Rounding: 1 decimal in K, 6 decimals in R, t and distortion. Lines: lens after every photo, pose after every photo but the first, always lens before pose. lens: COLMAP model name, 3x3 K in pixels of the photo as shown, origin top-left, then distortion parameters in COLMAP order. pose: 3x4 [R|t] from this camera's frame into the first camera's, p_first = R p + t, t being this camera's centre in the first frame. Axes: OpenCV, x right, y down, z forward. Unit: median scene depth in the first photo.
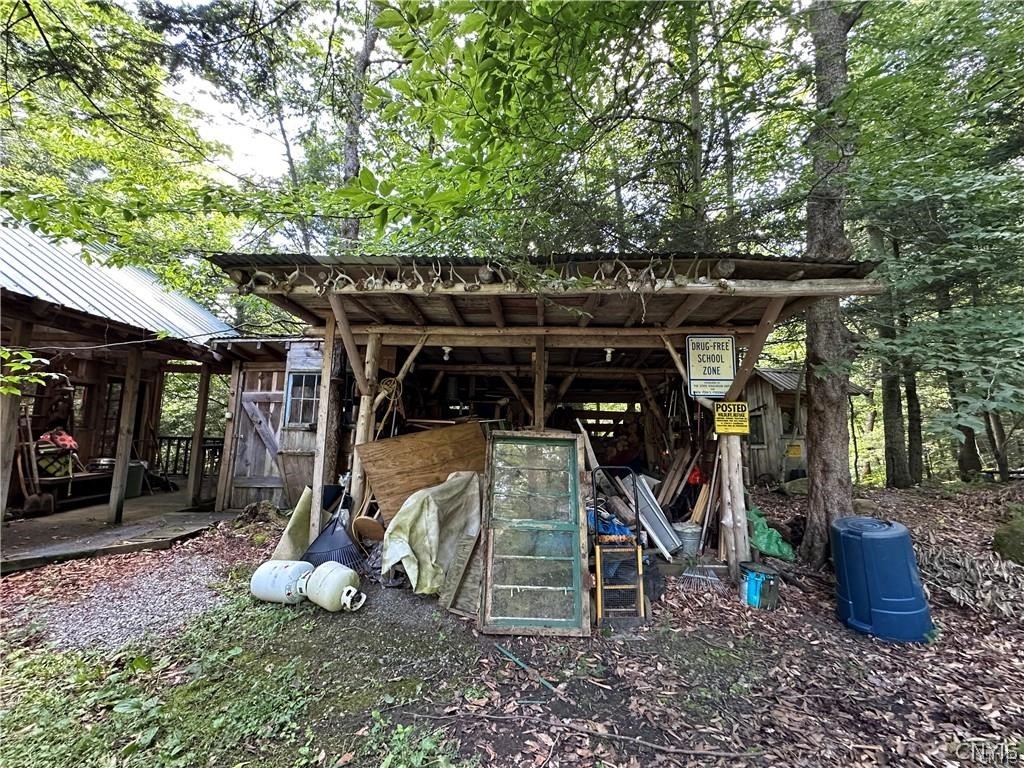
lens RADIAL K [[397.3, 0, 512.0], [0, 397.3, 384.0], [0, 0, 1]] dist [-0.010514, 0.000234]
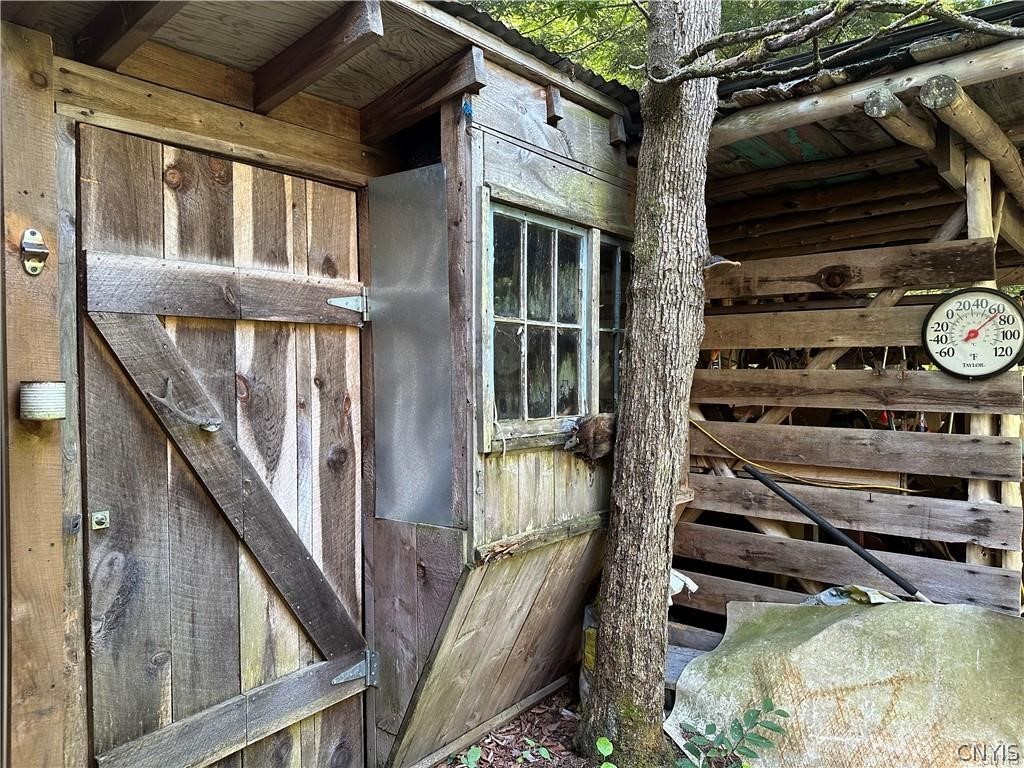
lens RADIAL K [[718.9, 0, 512.0], [0, 718.9, 384.0], [0, 0, 1]] dist [0.093216, -0.143372]
pose [[0.619490, -0.031700, 0.784364, -0.994525], [-0.090204, 0.989691, 0.111242, 0.031555], [-0.779805, -0.139666, 0.610244, 0.830149]]
